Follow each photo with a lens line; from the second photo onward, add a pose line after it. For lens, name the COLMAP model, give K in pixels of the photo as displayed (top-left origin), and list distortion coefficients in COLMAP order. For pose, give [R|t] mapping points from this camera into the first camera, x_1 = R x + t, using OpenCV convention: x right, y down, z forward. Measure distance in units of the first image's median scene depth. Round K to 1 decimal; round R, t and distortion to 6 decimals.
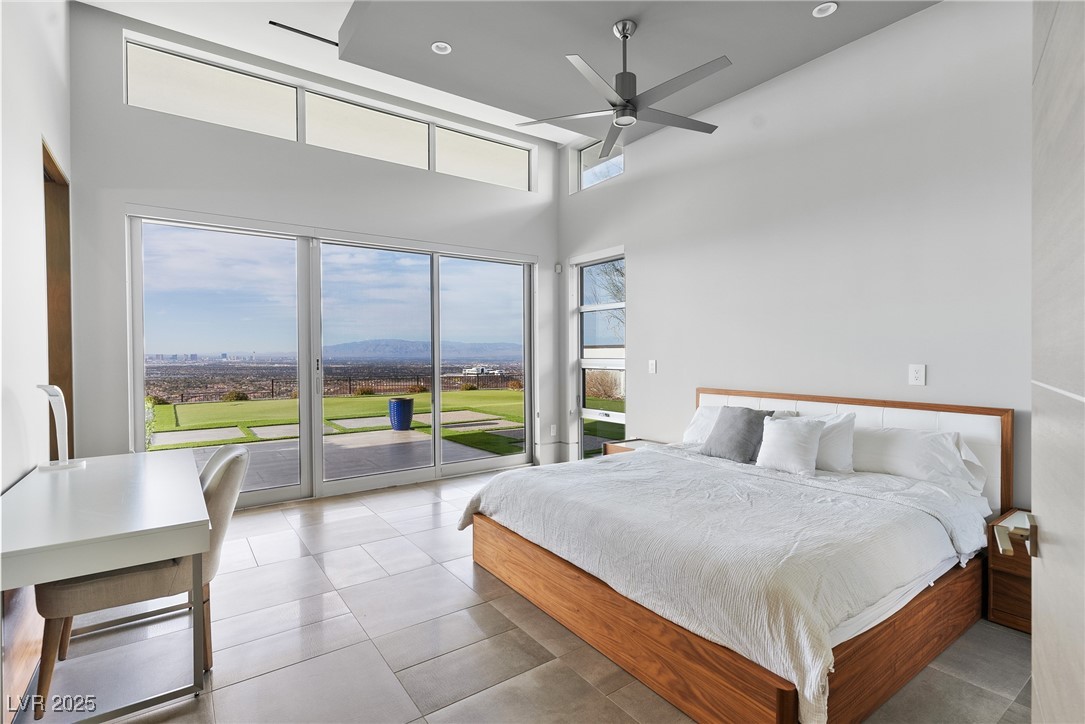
lens RADIAL K [[528.9, 0, 543.0], [0, 528.9, 357.3], [0, 0, 1]] dist [-0.003353, 0.003072]
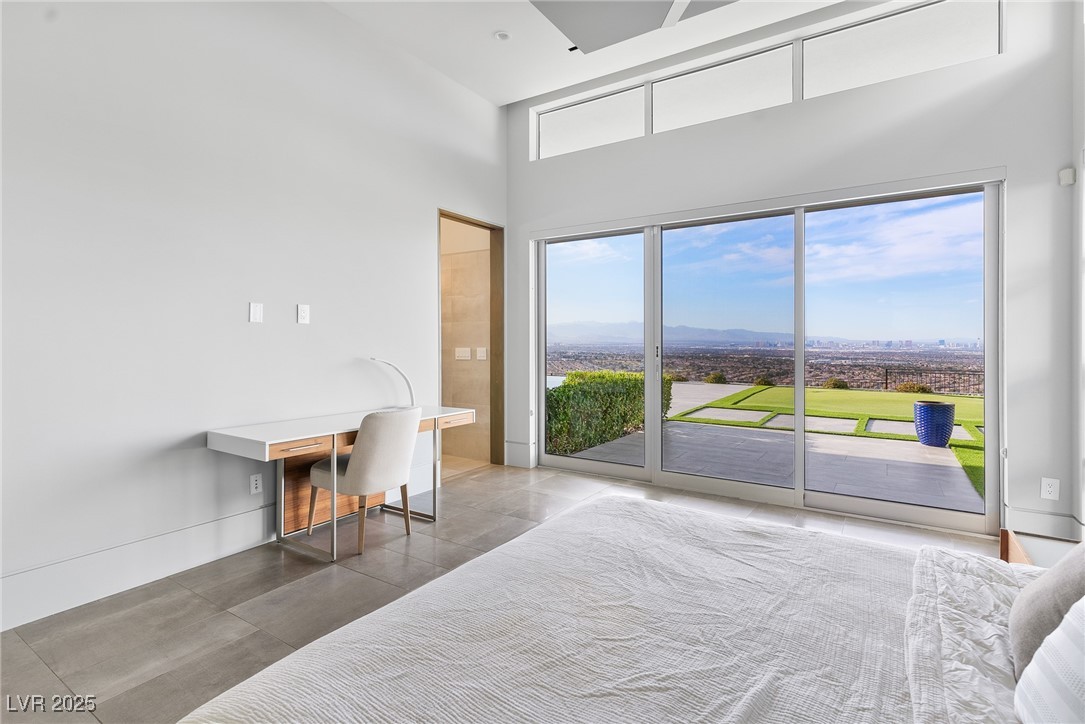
lens RADIAL K [[528.9, 0, 537.6], [0, 528.9, 333.9], [0, 0, 1]] dist [-0.003353, 0.003072]
pose [[0.350564, -0.007422, -0.936509, 0.222929], [-0.009737, 0.999886, -0.011569, -0.002556], [0.936488, 0.013174, 0.350451, 0.229605]]
